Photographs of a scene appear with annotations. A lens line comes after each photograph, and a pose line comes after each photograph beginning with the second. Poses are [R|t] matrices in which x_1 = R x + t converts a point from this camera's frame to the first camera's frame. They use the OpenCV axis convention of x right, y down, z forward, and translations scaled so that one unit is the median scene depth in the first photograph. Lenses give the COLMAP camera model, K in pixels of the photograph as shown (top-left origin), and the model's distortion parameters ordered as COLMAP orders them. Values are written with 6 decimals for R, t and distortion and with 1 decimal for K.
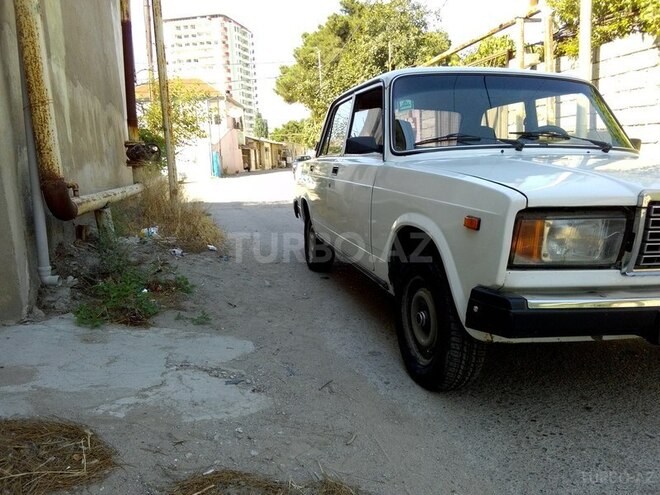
lens RADIAL K [[519.1, 0, 328.1], [0, 519.1, 249.2], [0, 0, 1]] dist [0.060720, -0.069465]
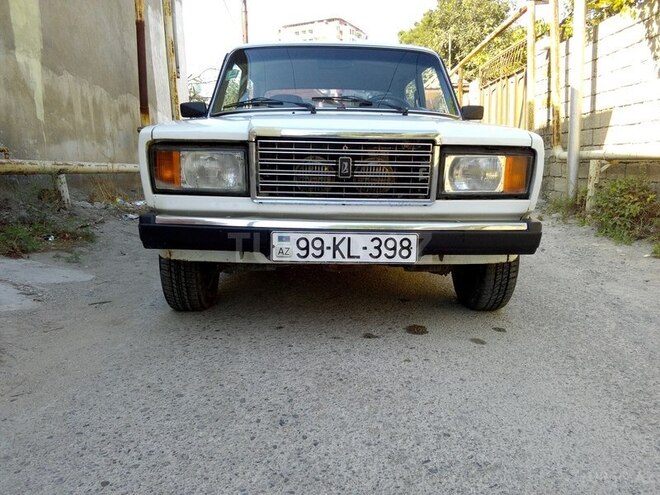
lens RADIAL K [[519.1, 0, 335.9], [0, 519.1, 245.5], [0, 0, 1]] dist [0.060720, -0.069465]
pose [[0.979749, 0.036395, -0.196894, 0.634468], [-0.037887, 0.999275, -0.003814, 0.093960], [0.196613, 0.011197, 0.980417, -0.069816]]
